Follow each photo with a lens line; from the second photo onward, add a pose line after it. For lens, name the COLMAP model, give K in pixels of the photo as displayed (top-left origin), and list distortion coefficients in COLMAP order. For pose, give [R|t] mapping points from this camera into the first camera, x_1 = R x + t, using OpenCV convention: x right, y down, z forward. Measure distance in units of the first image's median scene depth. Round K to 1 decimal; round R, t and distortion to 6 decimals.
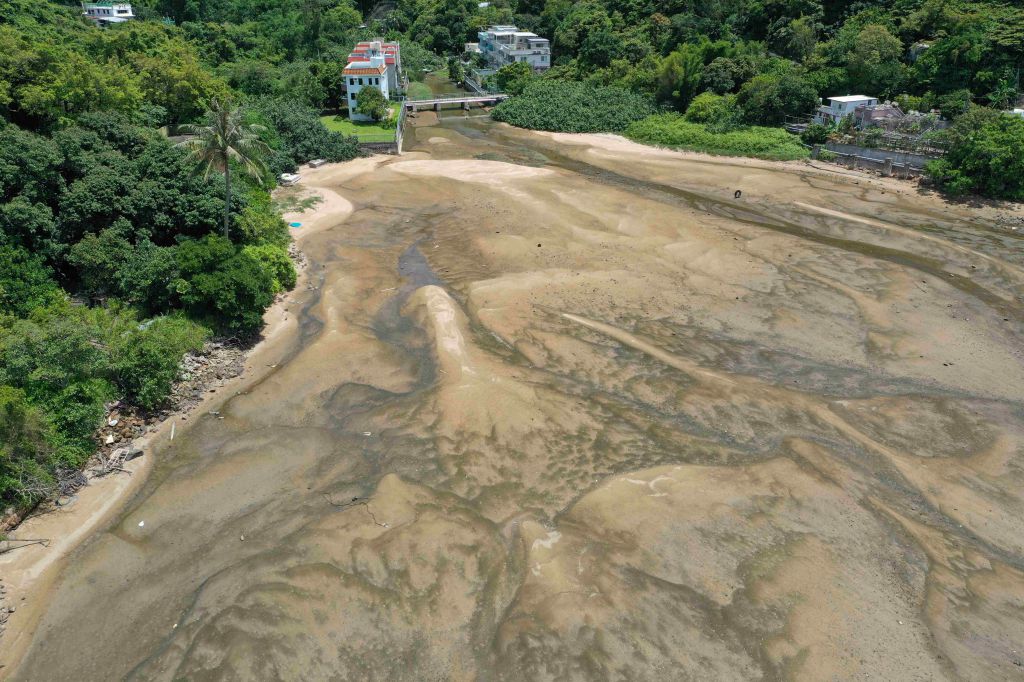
lens RADIAL K [[819.5, 0, 512.0], [0, 819.5, 341.0], [0, 0, 1]] dist [0.001606, -0.000943]
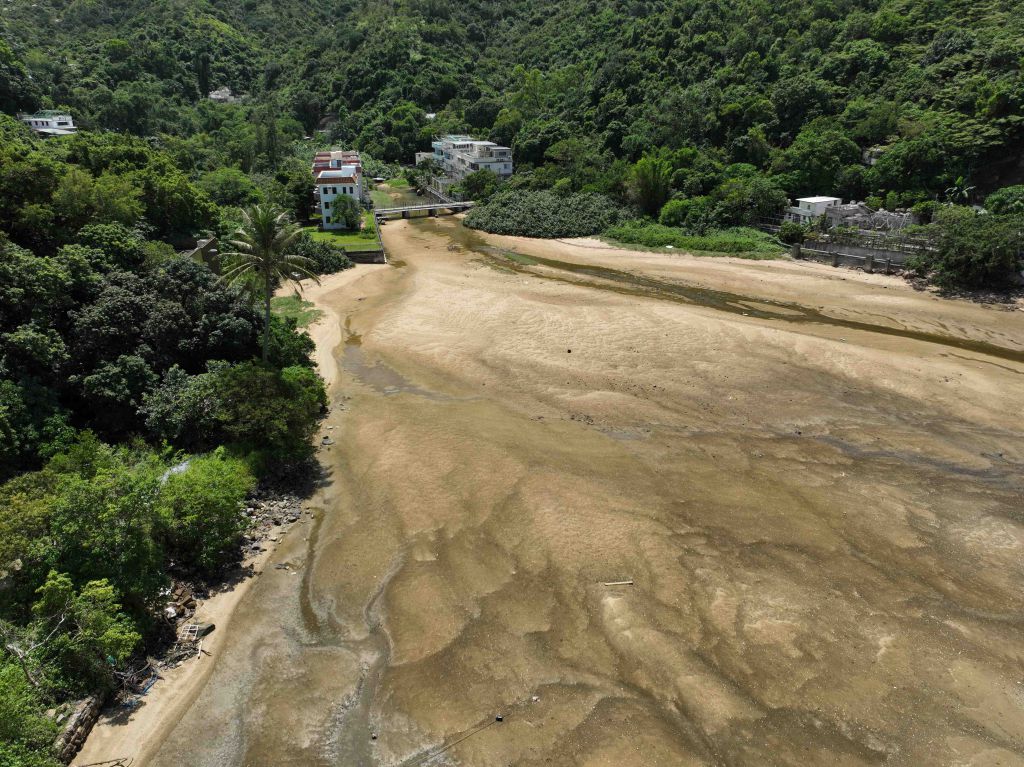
lens RADIAL K [[783.1, 0, 512.0], [0, 783.1, 383.5], [0, 0, 1]] dist [0.004807, 0.005011]
pose [[0.993668, -0.040538, 0.104792, -0.086702], [0.047069, 0.997051, -0.060615, -0.018998], [-0.102026, 0.065164, 0.992645, 0.061323]]
